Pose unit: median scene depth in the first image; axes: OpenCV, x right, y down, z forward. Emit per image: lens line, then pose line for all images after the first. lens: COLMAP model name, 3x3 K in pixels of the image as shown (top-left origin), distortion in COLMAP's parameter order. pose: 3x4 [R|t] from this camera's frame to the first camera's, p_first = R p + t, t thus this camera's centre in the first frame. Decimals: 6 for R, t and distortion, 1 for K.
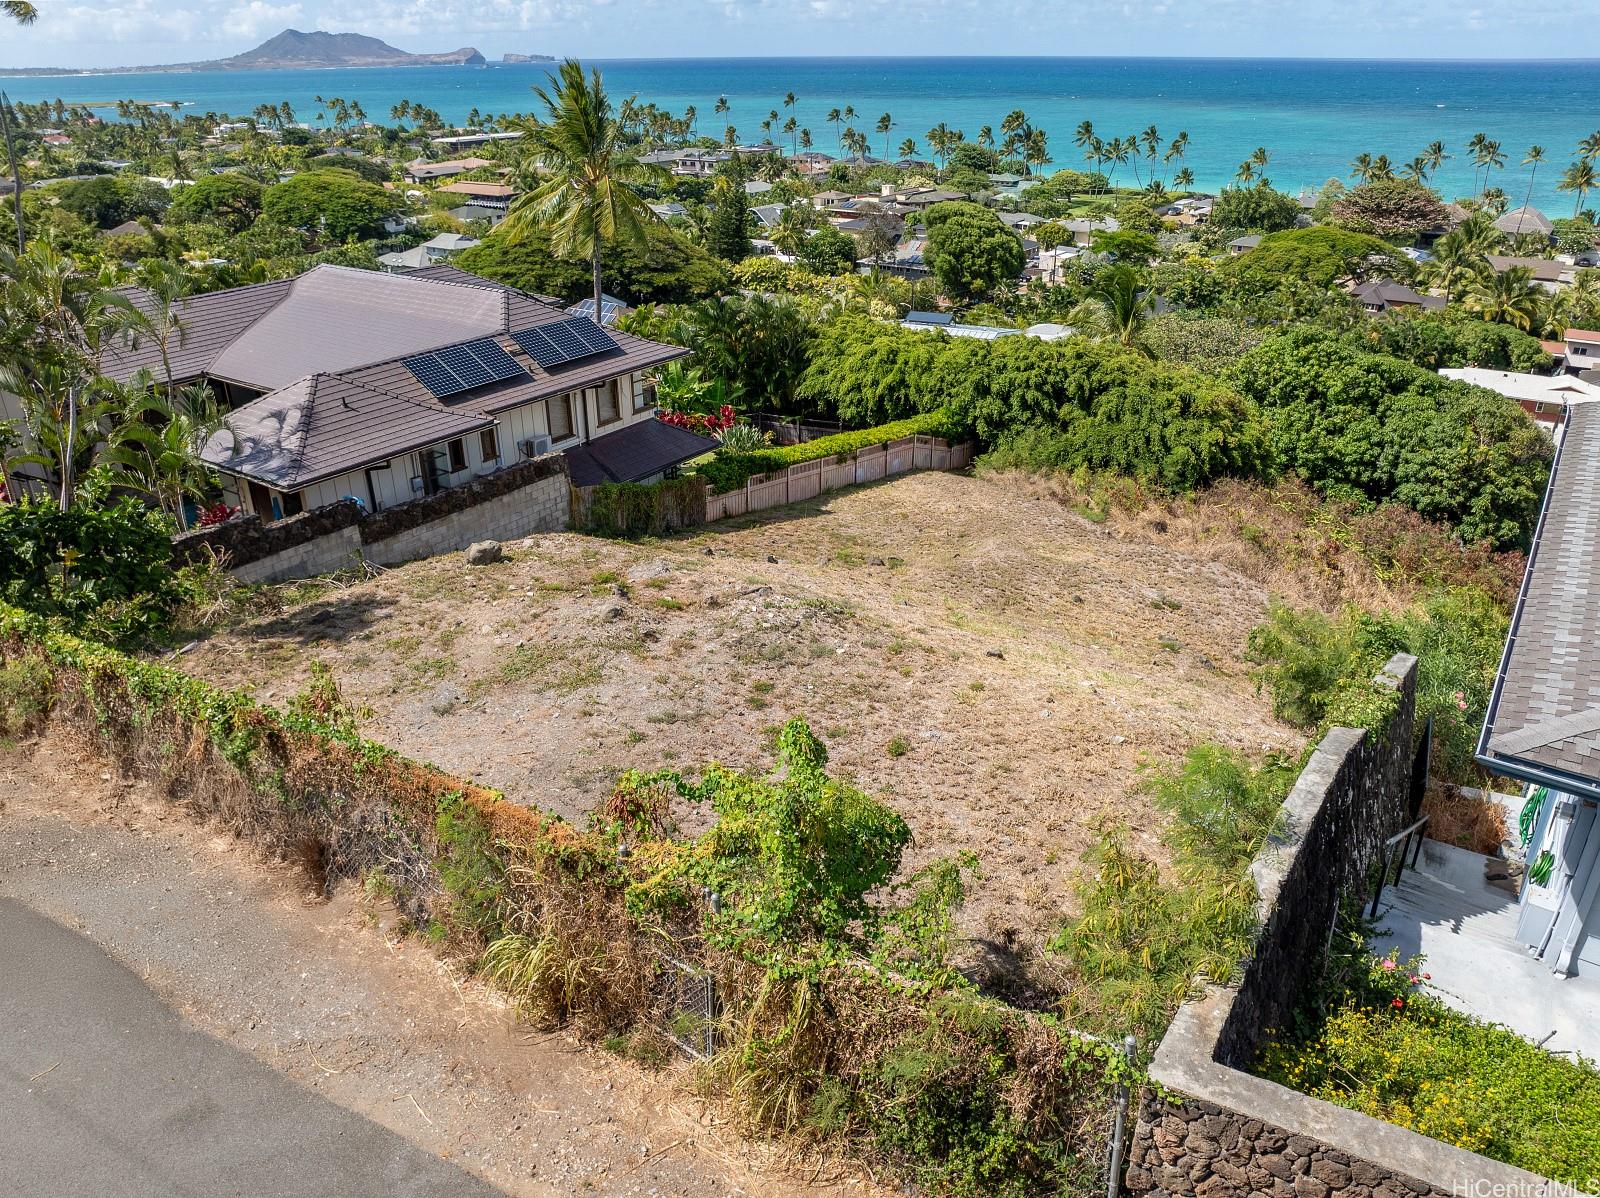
lens RADIAL K [[1153.8, 0, 803.3], [0, 1153.8, 594.5], [0, 0, 1]] dist [-0.041617, -0.000839]
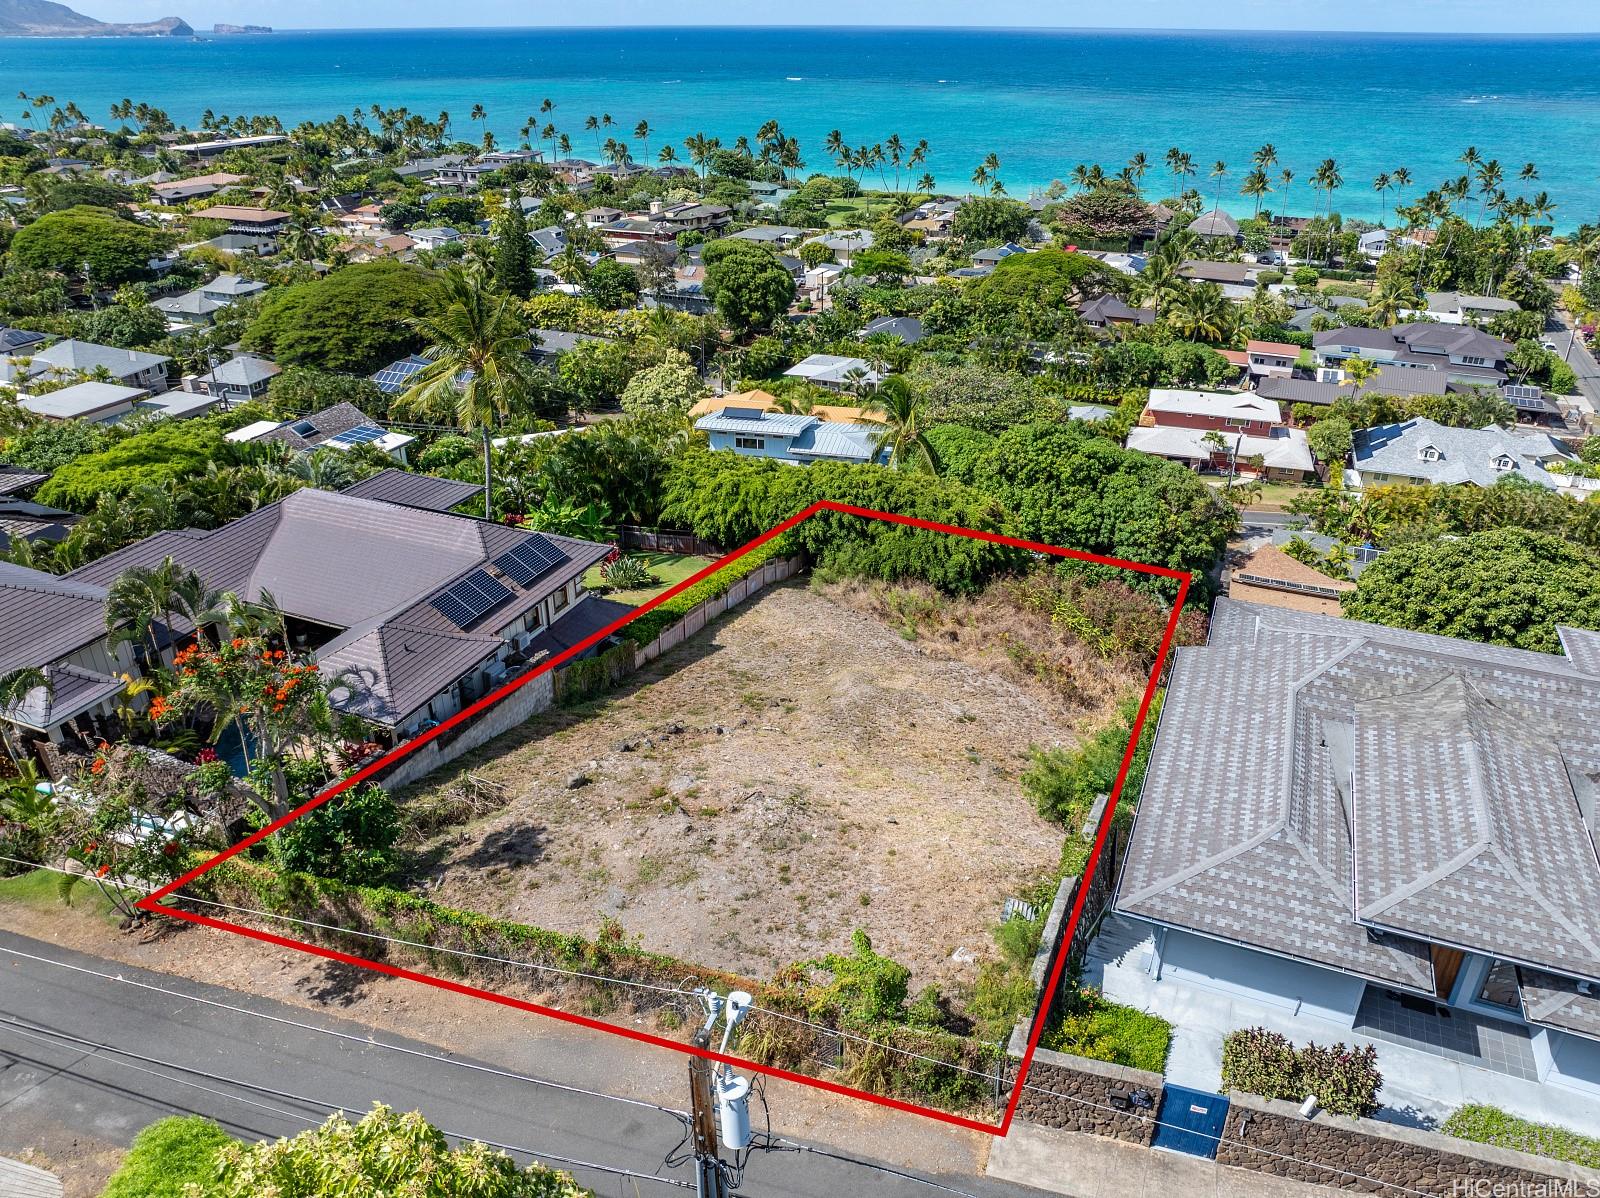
lens RADIAL K [[1136.1, 0, 803.5], [0, 1136.1, 599.9], [0, 0, 1]] dist [-0.038595, 0.005197]
pose [[0.978504, -0.088719, 0.186170, -0.086493], [0.082427, 0.995742, 0.041282, -0.120556], [-0.189040, -0.025049, 0.981650, -0.230992]]
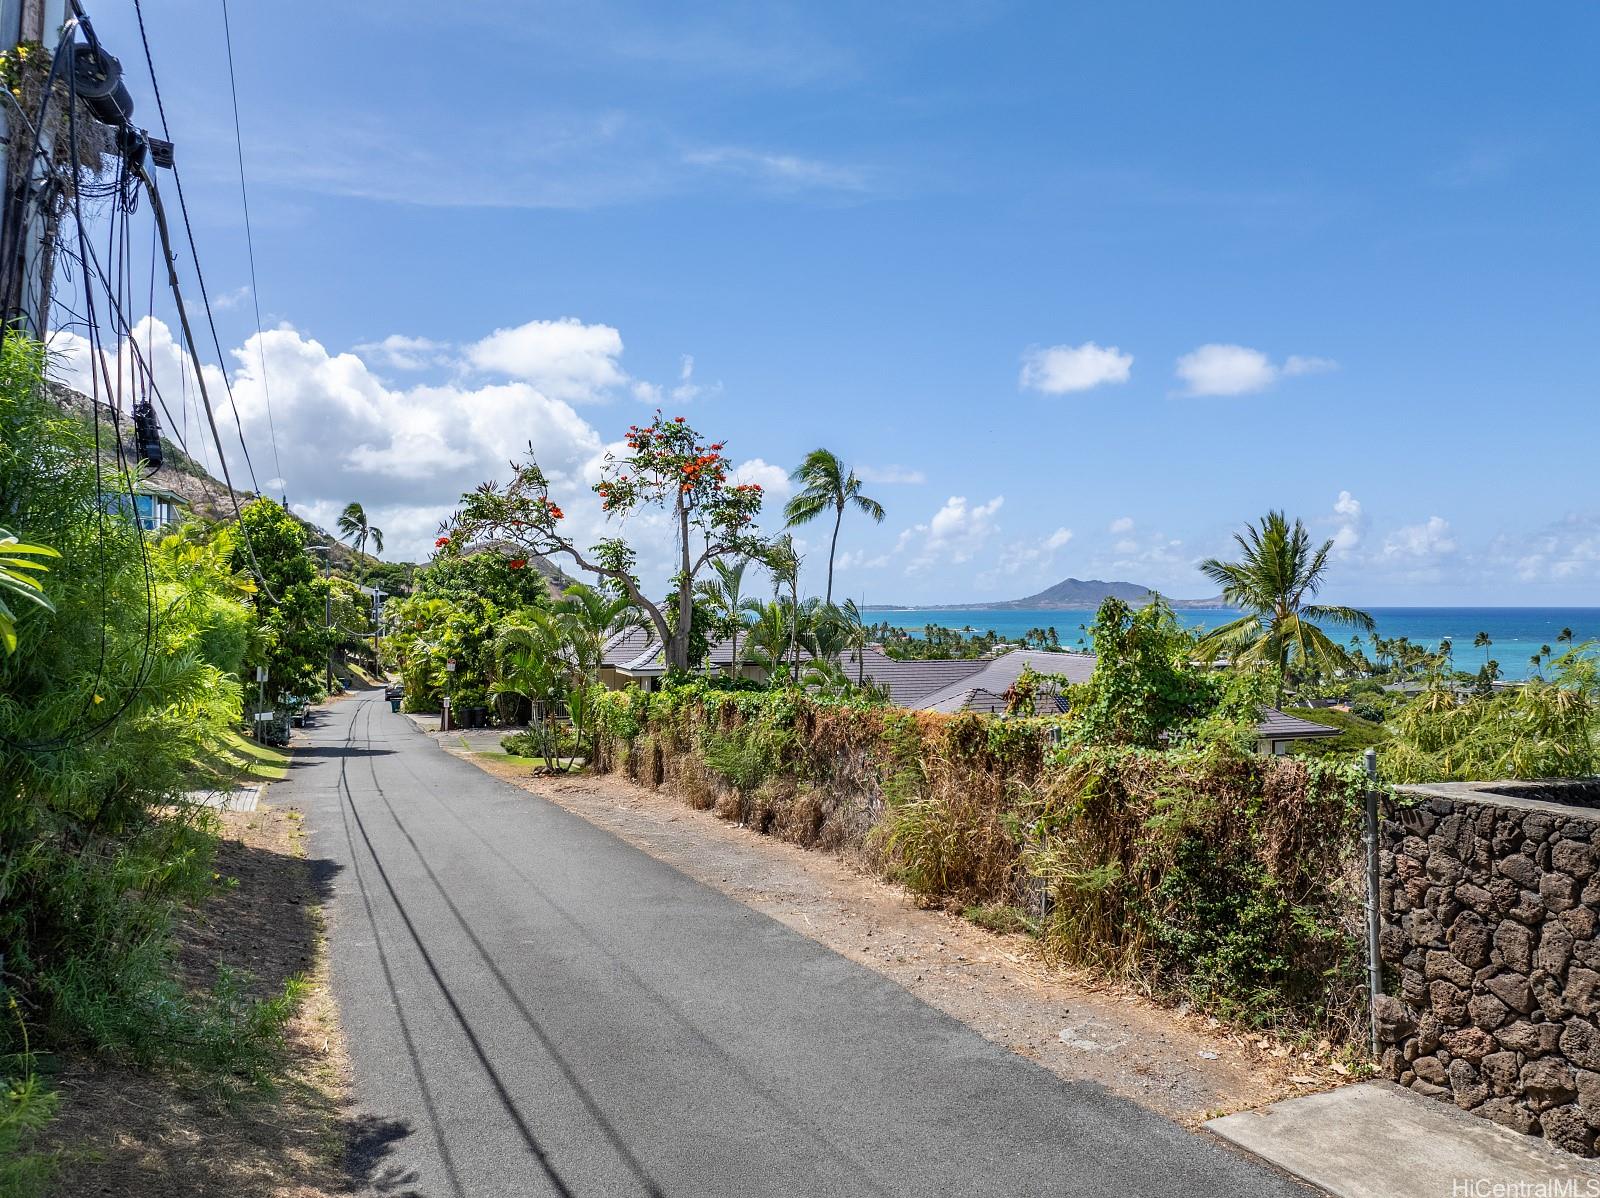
lens RADIAL K [[1136.1, 0, 803.5], [0, 1136.1, 599.9], [0, 0, 1]] dist [-0.038595, 0.005197]
pose [[0.815467, 0.005112, -0.578781, 0.056145], [-0.253279, 0.902291, -0.348885, 0.091636], [0.520446, 0.431097, 0.737083, -0.003370]]
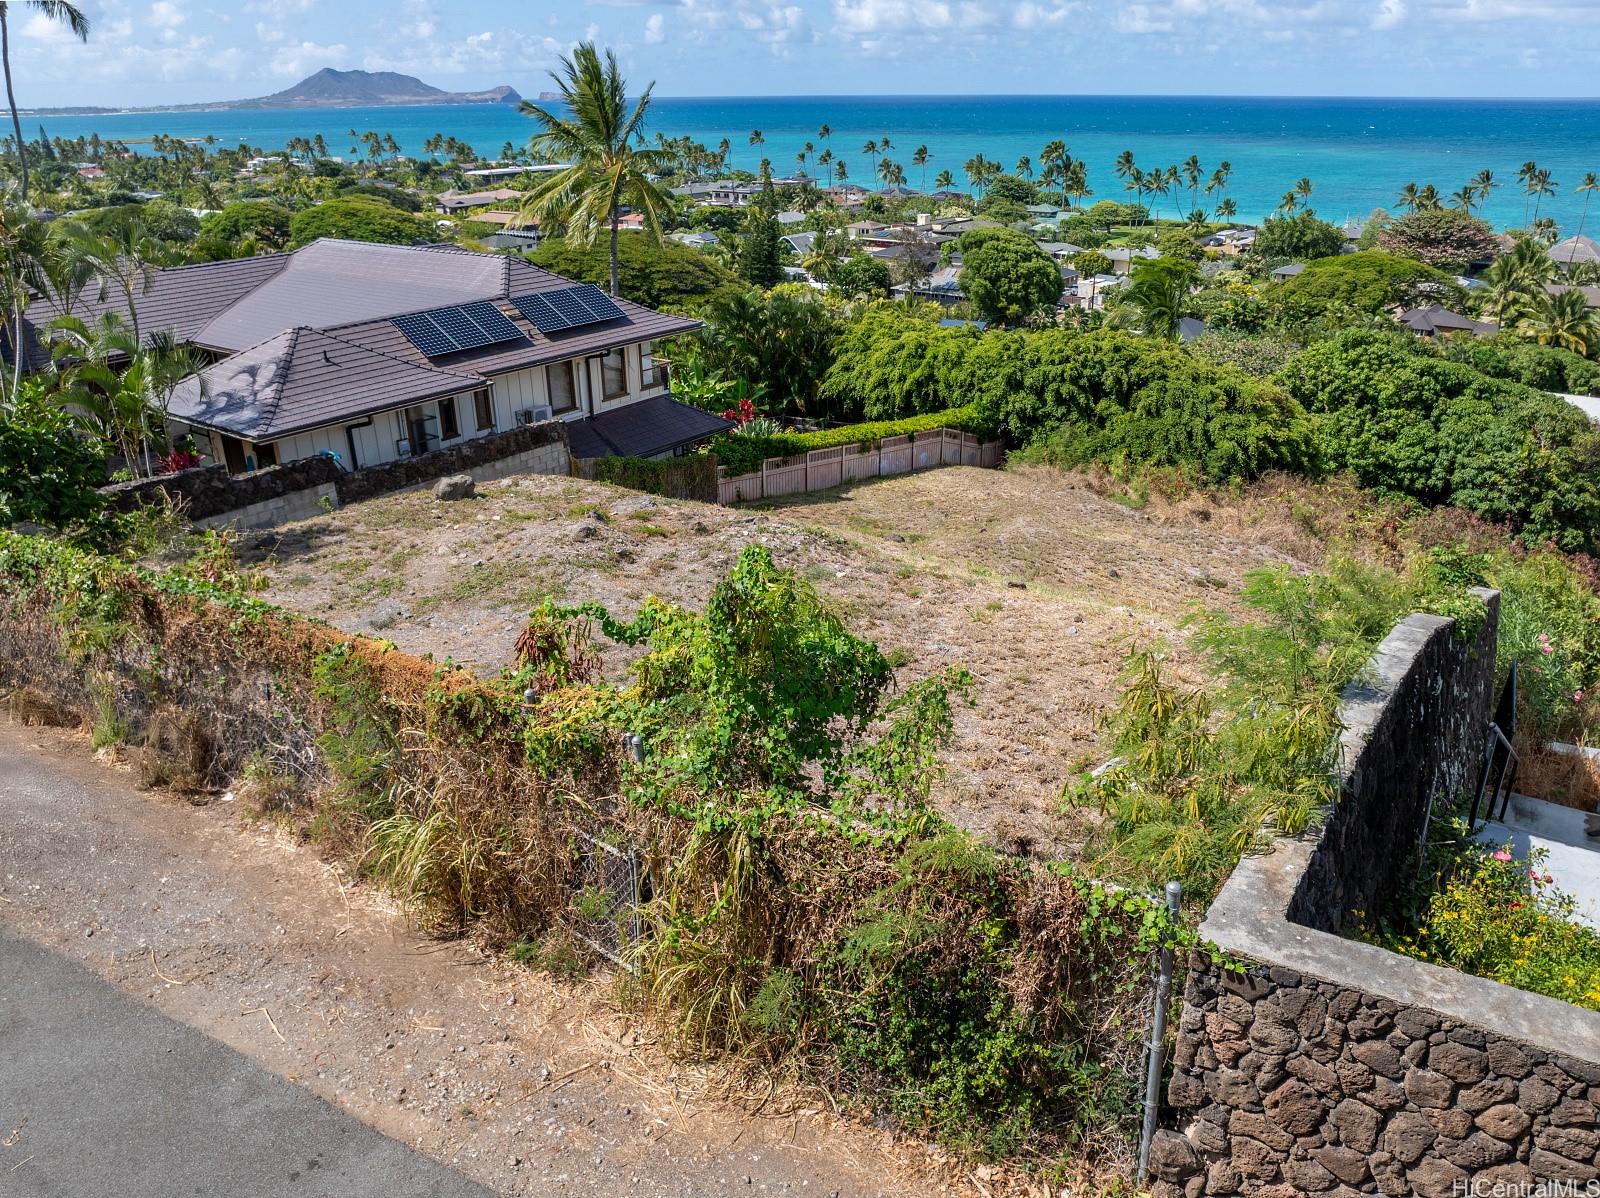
lens RADIAL K [[1175.2, 0, 819.3], [0, 1175.2, 603.9], [0, 0, 1]] dist [-0.042241, -0.001431]
pose [[0.999861, 0.006666, -0.015304, 0.008845], [-0.007105, 0.999561, -0.028752, 0.029049], [0.015106, 0.028857, 0.999469, 0.030905]]
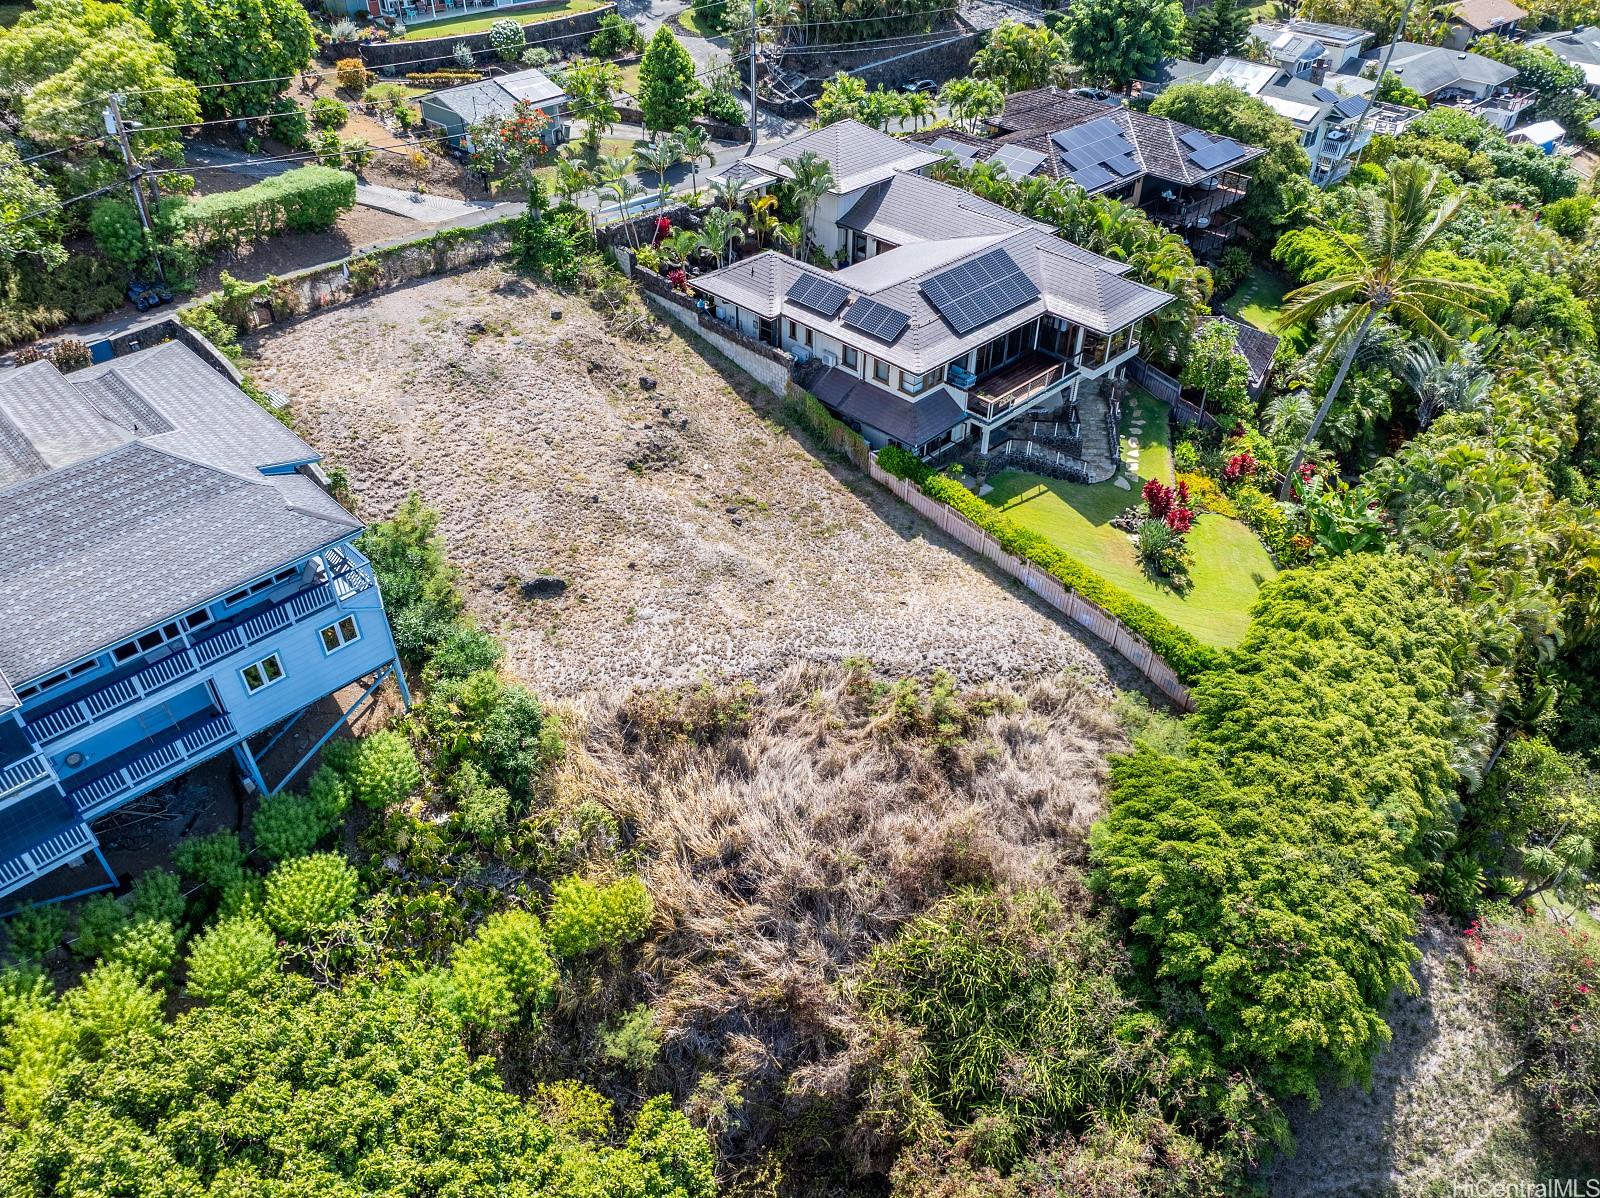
lens RADIAL K [[1136.1, 0, 803.5], [0, 1136.1, 599.9], [0, 0, 1]] dist [-0.038595, 0.005197]
pose [[-0.173016, 0.622258, -0.763453, 0.727905], [-0.424606, 0.652288, 0.627877, -0.534857], [0.888693, 0.432800, 0.151358, 0.510709]]
